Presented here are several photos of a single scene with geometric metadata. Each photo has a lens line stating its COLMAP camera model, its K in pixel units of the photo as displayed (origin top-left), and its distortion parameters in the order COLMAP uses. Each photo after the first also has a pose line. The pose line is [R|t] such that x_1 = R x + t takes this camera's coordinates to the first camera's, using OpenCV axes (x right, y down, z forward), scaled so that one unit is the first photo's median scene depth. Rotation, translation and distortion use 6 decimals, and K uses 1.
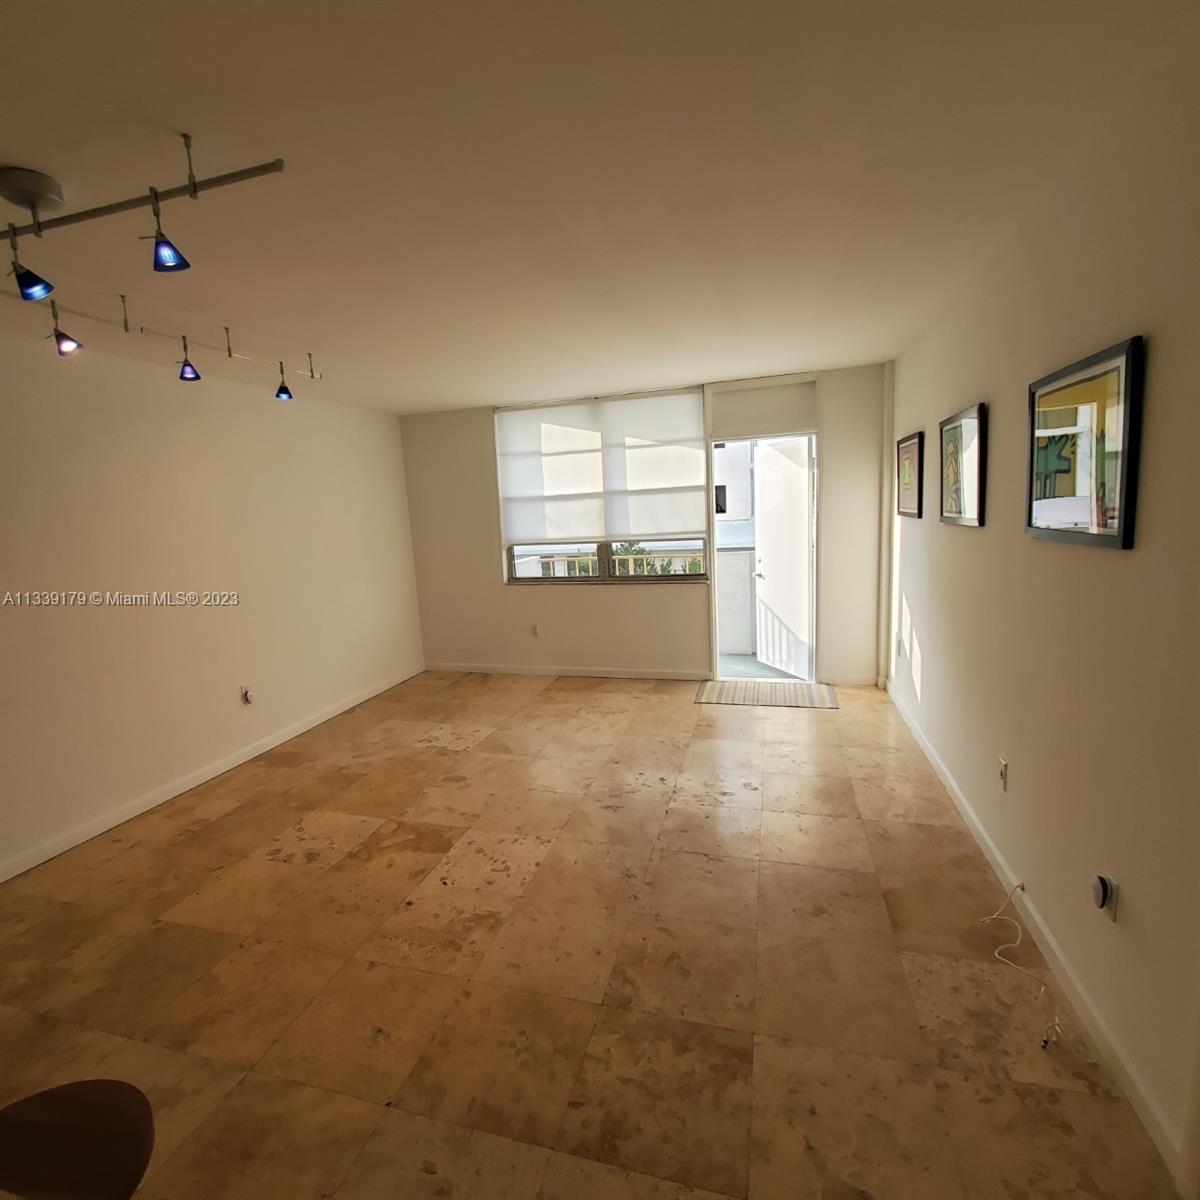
lens RADIAL K [[633.3, 0, 571.6], [0, 633.3, 604.3], [0, 0, 1]] dist [0.001233, 0.000285]
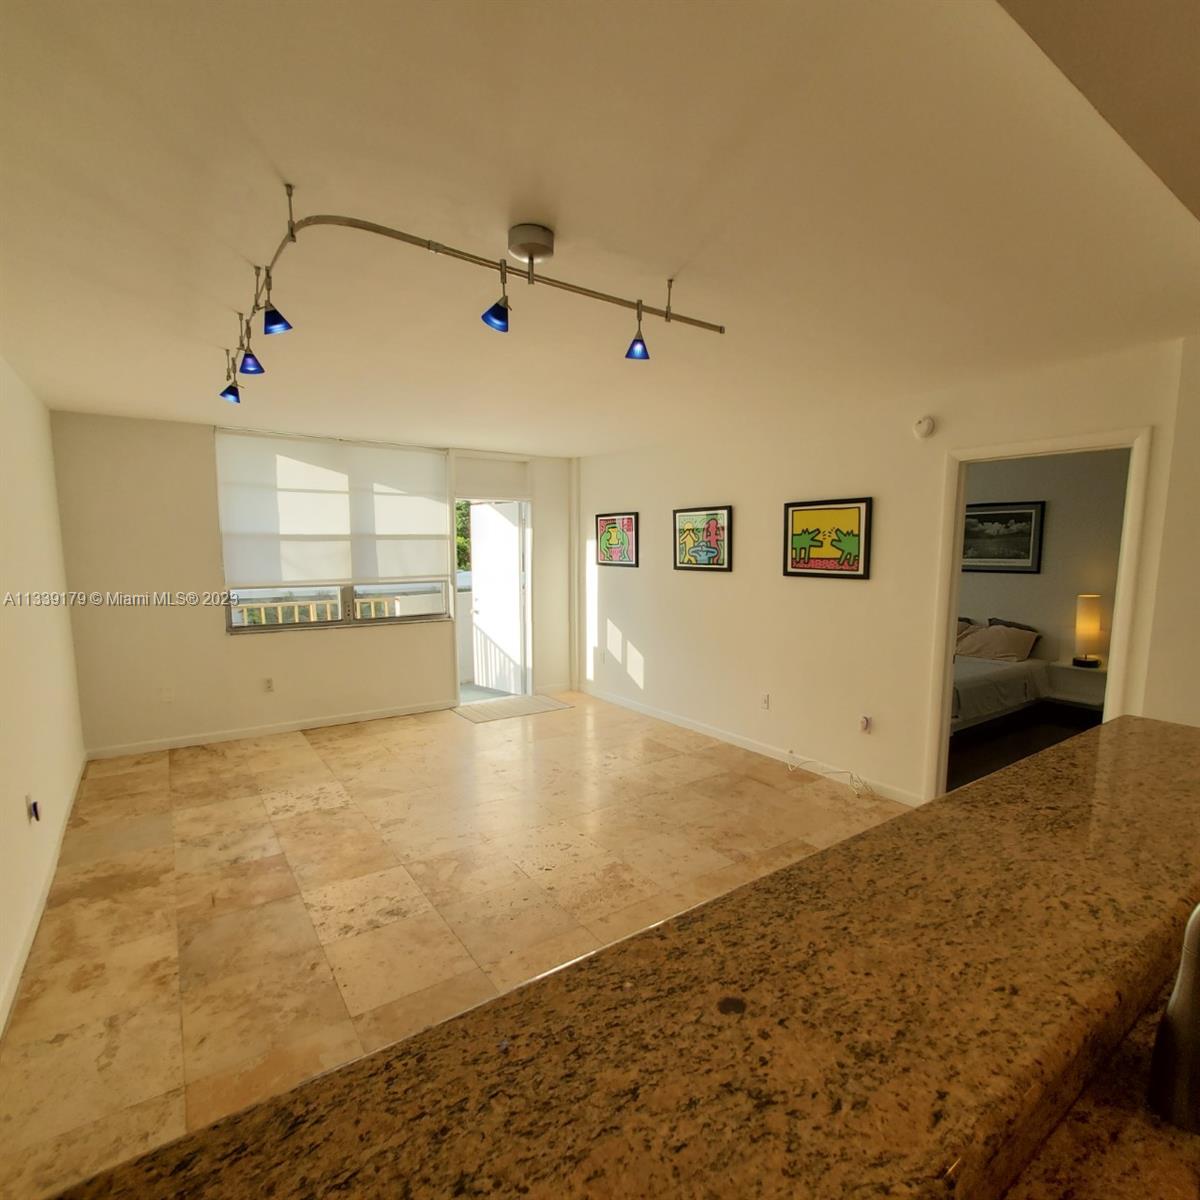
lens RADIAL K [[633.3, 0, 610.5], [0, 633.3, 623.9], [0, 0, 1]] dist [0.001233, 0.000285]
pose [[0.607420, -0.043515, 0.793188, -0.547210], [0.084145, 0.996406, -0.009775, 0.007150], [-0.789912, 0.072681, 0.608898, 0.090810]]
